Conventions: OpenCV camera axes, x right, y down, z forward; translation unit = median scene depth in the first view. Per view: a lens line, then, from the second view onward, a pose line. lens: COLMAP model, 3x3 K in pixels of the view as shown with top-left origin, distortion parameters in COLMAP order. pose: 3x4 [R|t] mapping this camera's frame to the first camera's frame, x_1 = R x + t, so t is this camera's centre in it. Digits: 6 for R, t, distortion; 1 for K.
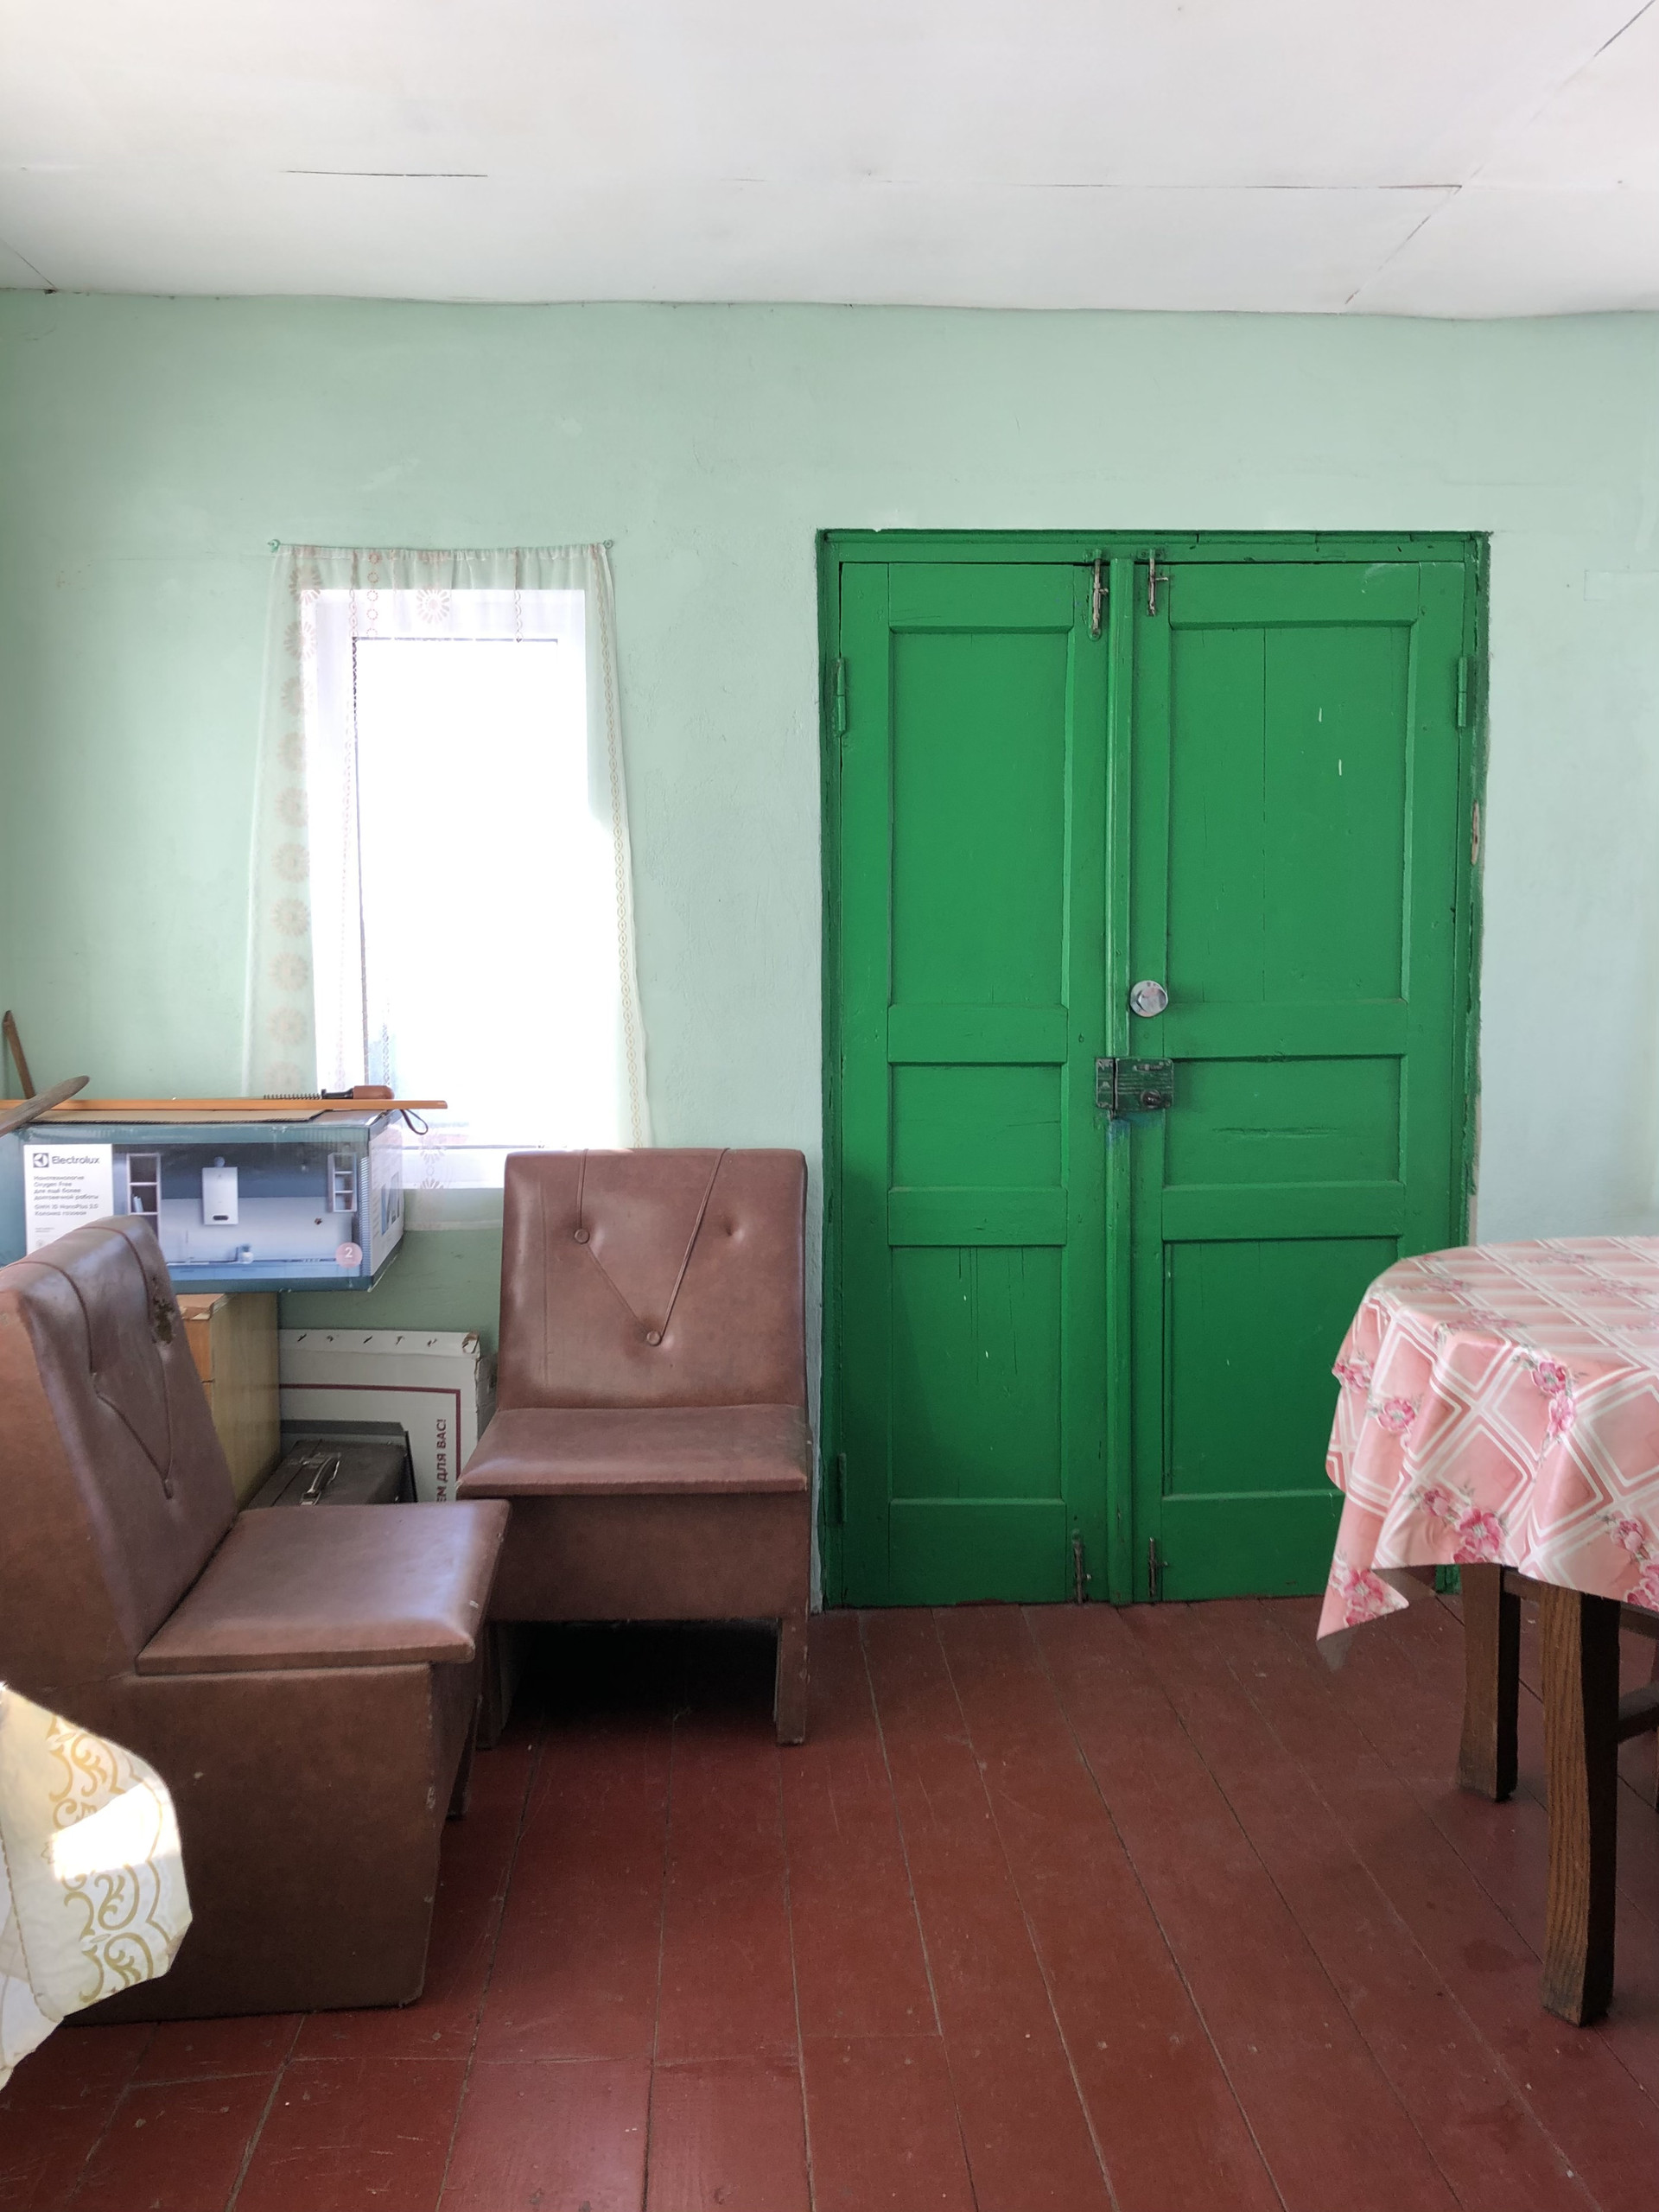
lens RADIAL K [[1832.4, 0, 826.4], [0, 1832.4, 1102.2], [0, 0, 1]] dist [0.051927, -0.049183]
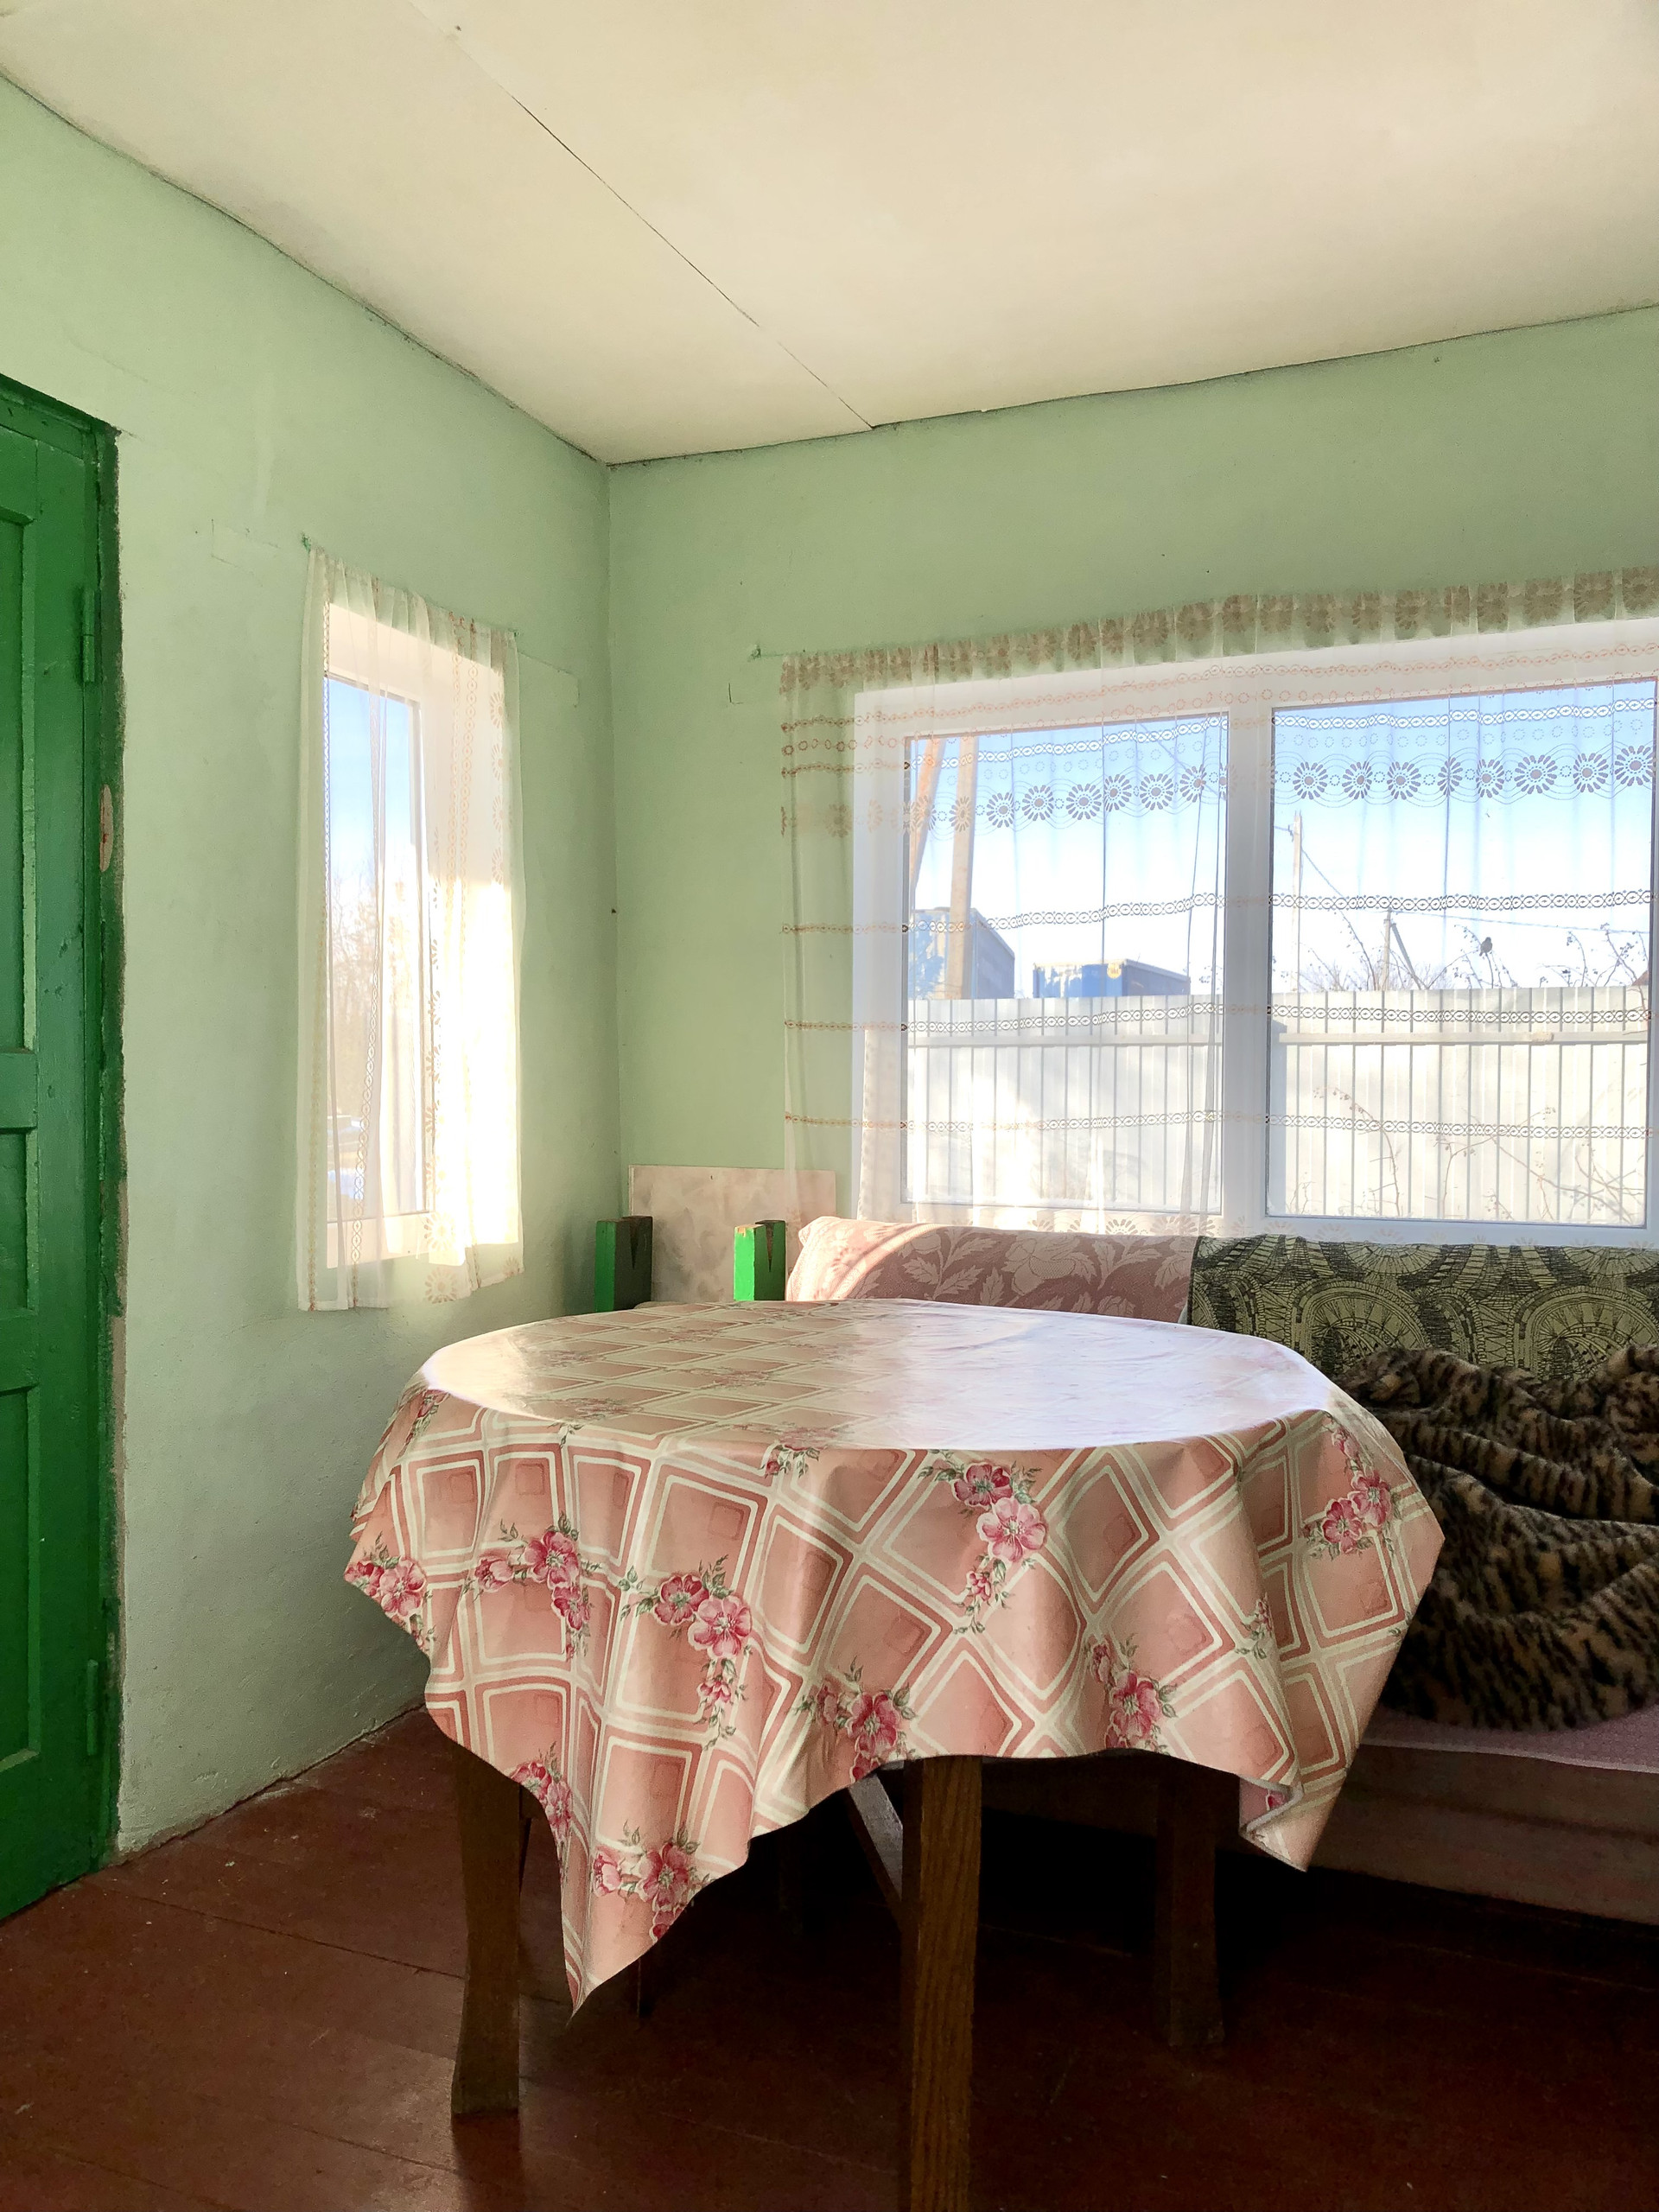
lens RADIAL K [[1832.4, 0, 829.5], [0, 1832.4, 1110.2], [0, 0, 1]] dist [0.051927, -0.049183]
pose [[0.456387, -0.009558, 0.889730, -0.288863], [0.069555, 0.997266, -0.024965, 0.009951], [-0.887059, 0.073279, 0.455804, 0.667404]]
